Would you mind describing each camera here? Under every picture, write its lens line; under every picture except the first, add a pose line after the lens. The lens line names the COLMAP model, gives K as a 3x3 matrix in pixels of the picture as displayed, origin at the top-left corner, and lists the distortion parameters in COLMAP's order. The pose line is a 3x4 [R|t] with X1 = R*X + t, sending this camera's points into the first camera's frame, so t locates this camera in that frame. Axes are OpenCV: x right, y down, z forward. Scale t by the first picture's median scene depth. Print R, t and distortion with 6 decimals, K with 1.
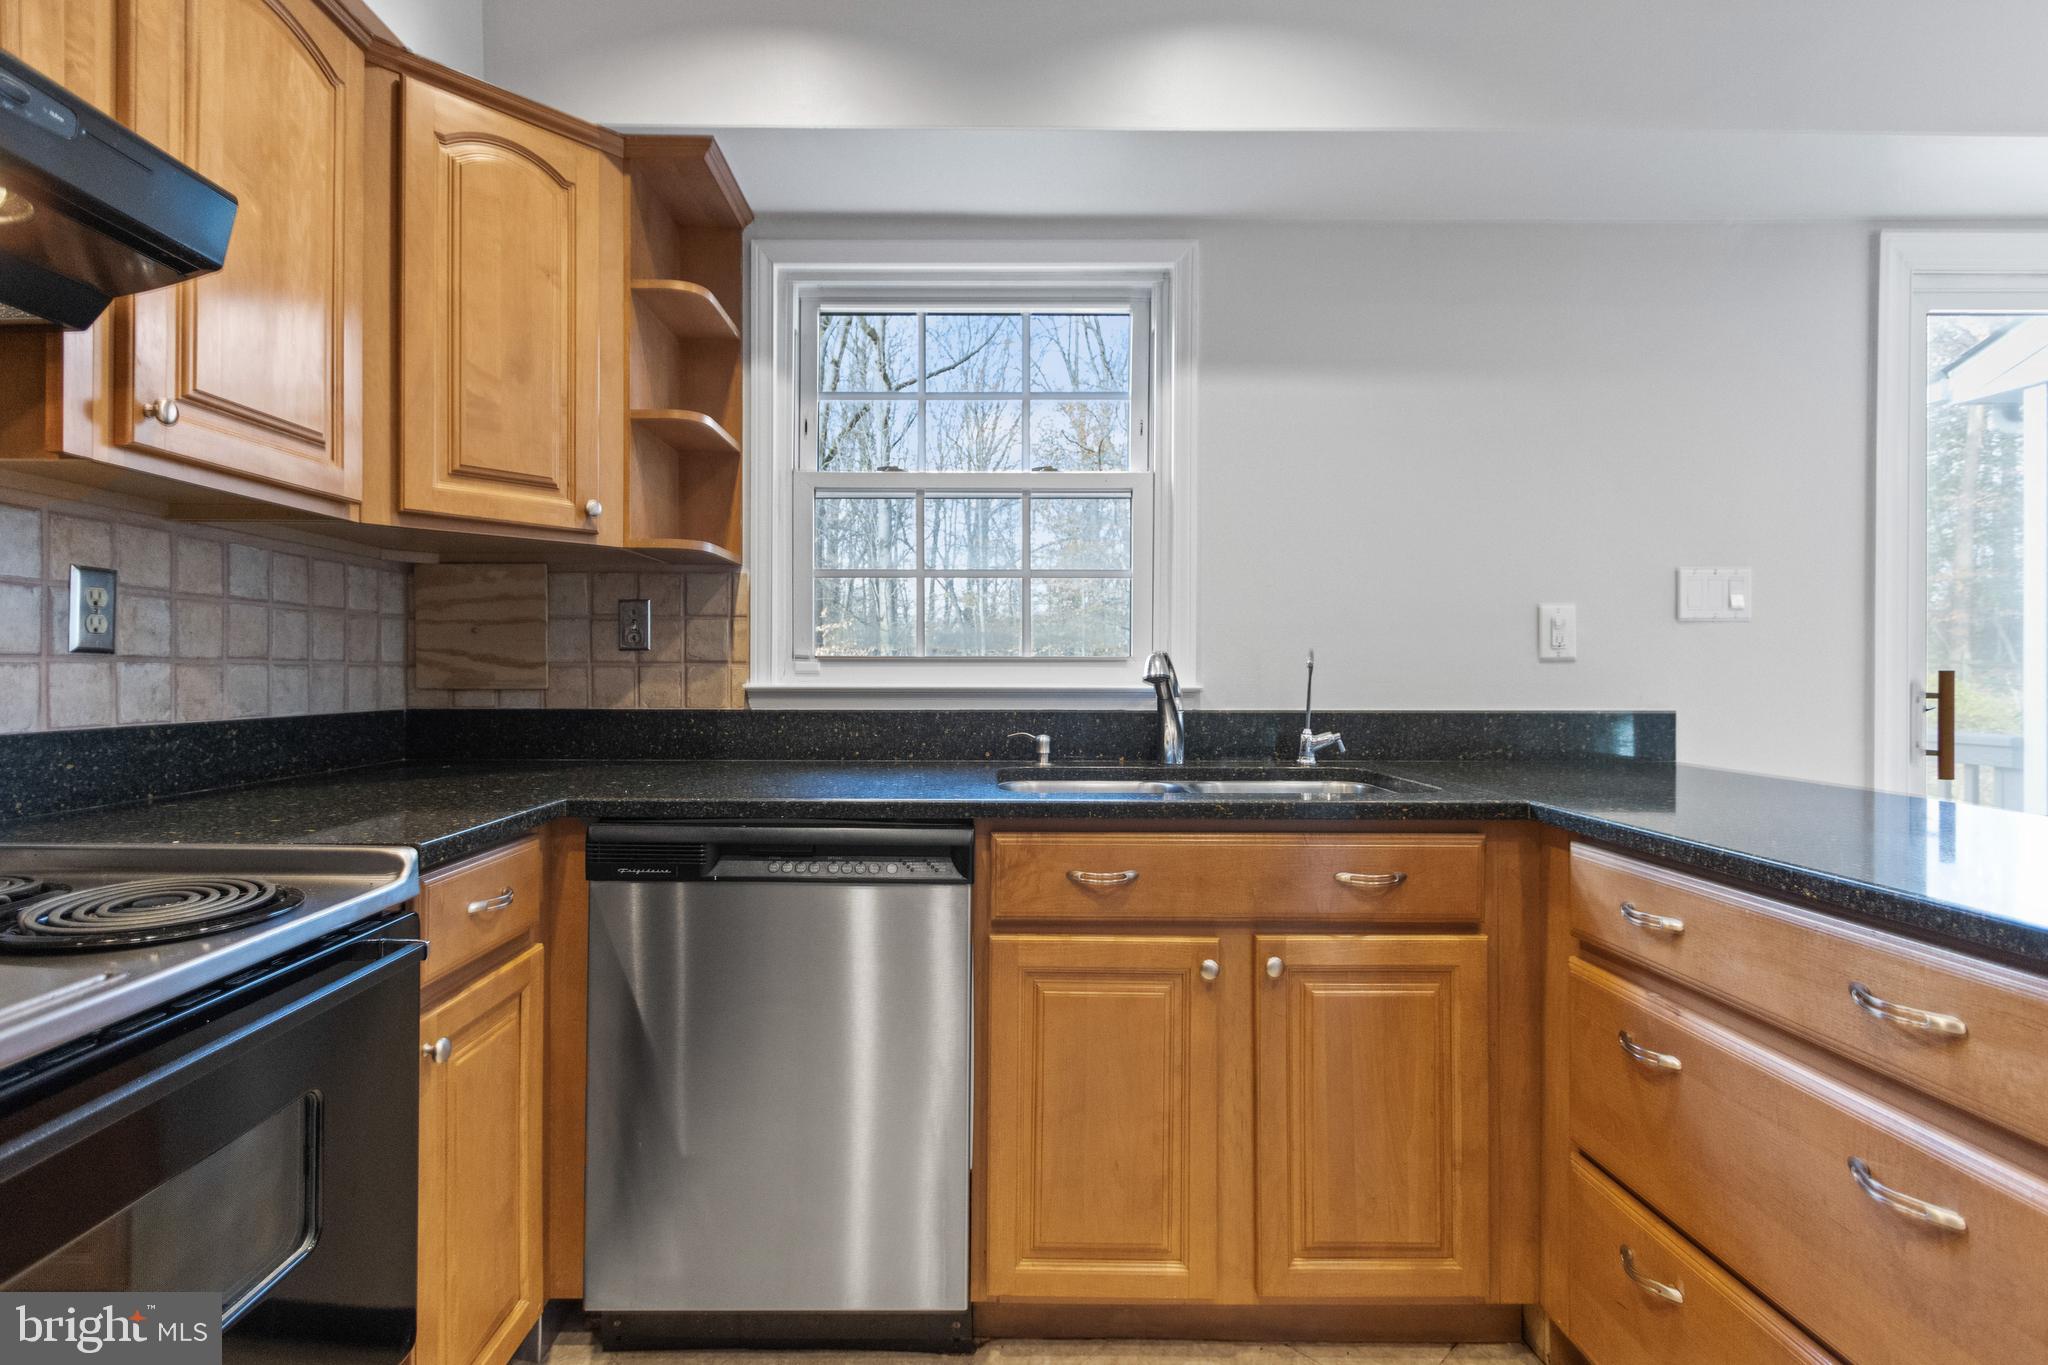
lens RADIAL K [[937.6, 0, 1024.0], [0, 937.6, 682.5], [0, 0, 1]] dist [-0.000619, -0.000209]
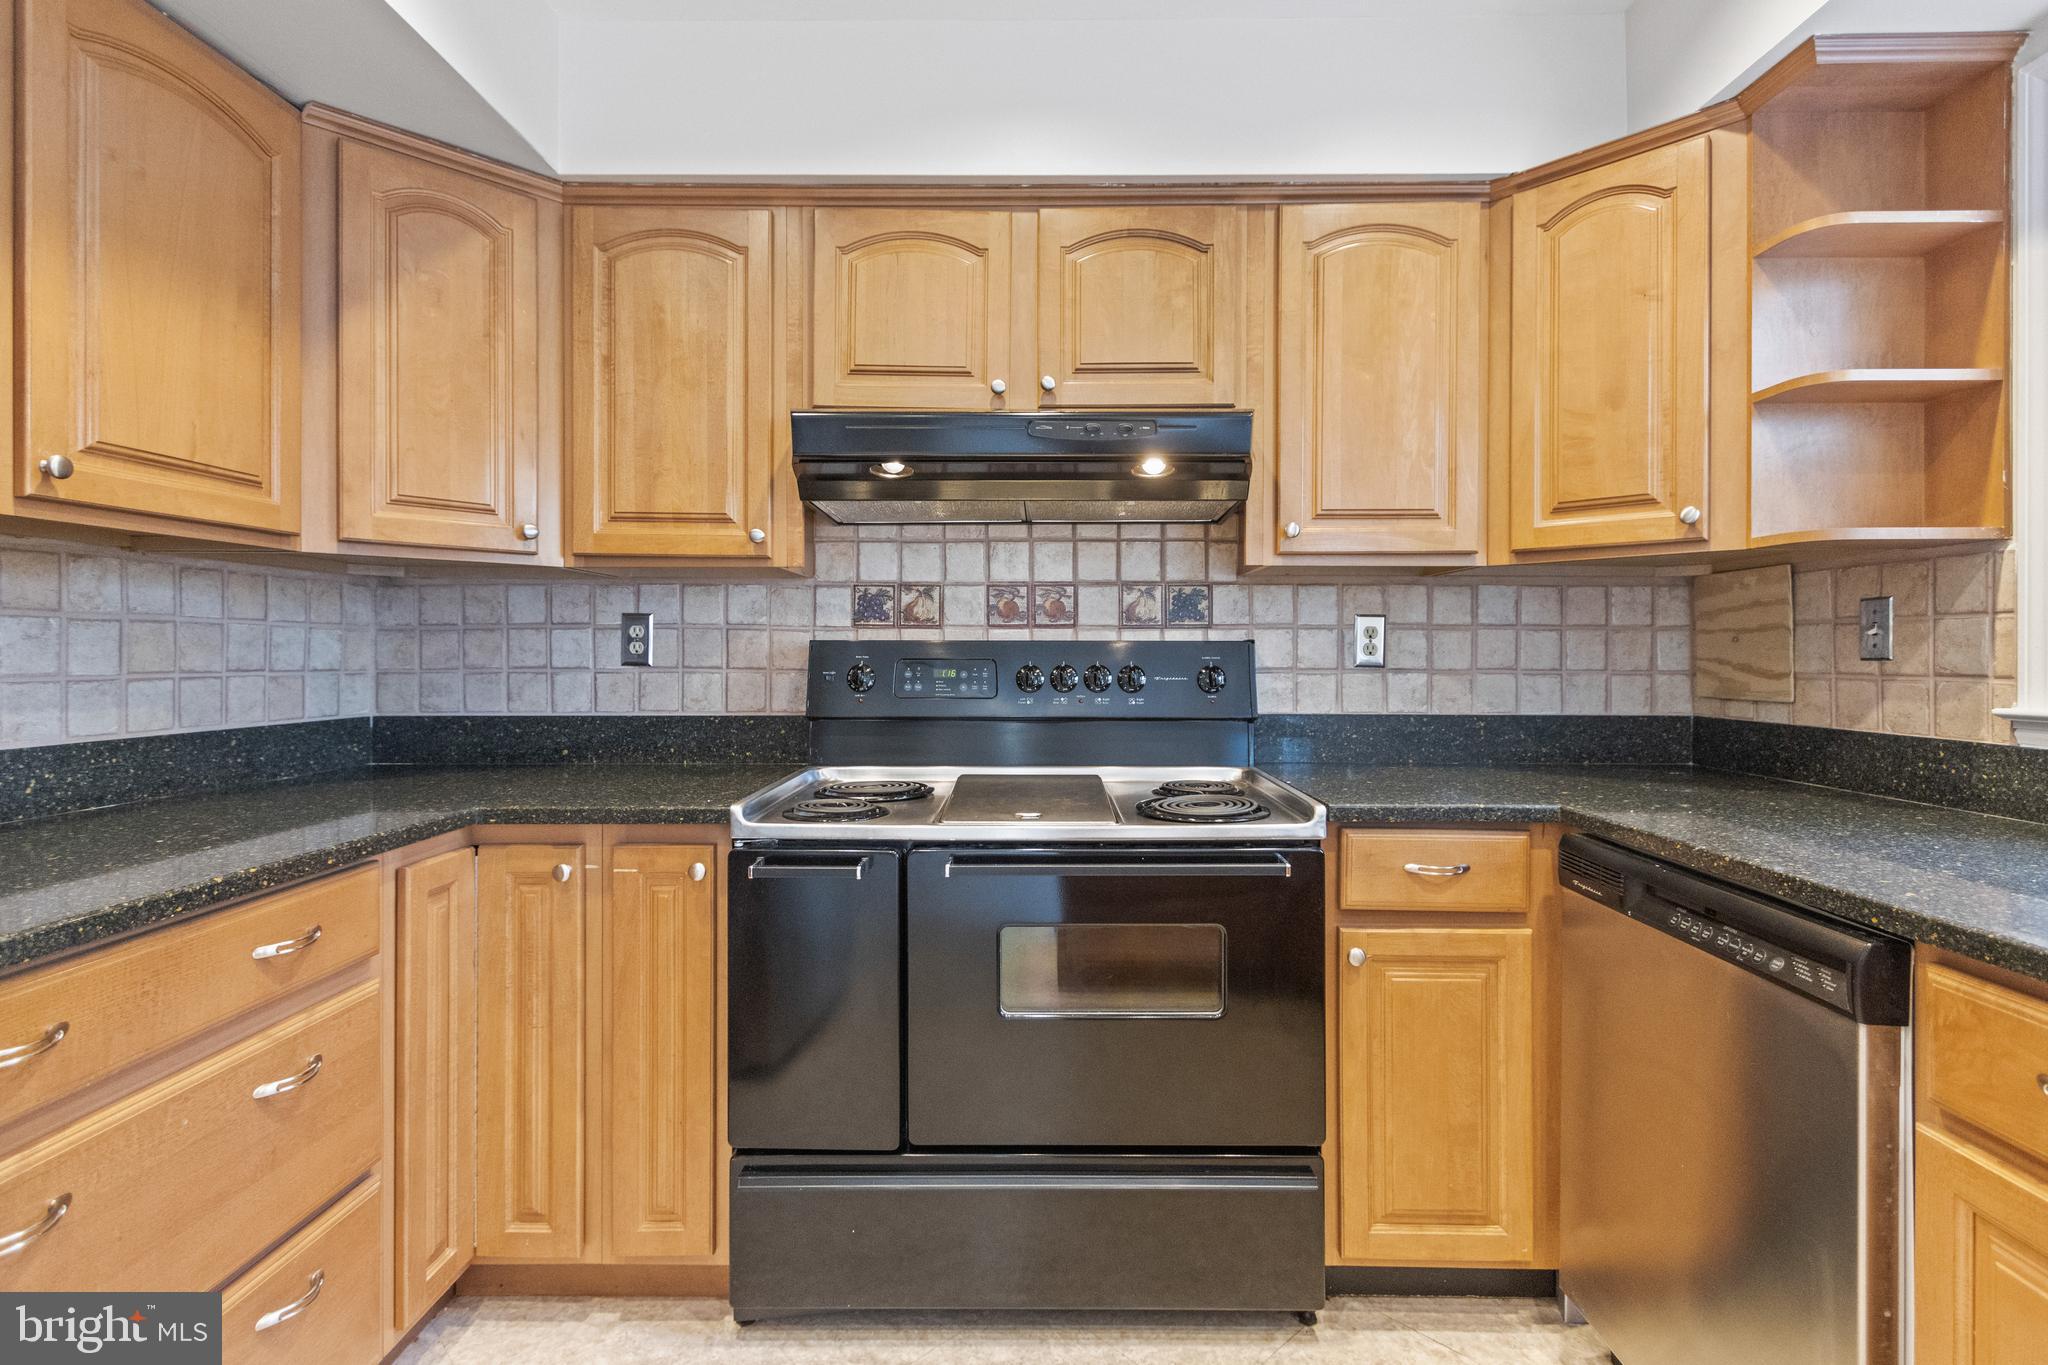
lens RADIAL K [[974.8, 0, 1024.7], [0, 974.8, 660.4], [0, 0, 1]] dist [0.000803, -0.000300]
pose [[-0.025866, 0.002449, -0.999662, 0.461562], [-0.015834, 0.999871, 0.002859, -0.025384], [0.999540, 0.015902, -0.025824, 0.295475]]
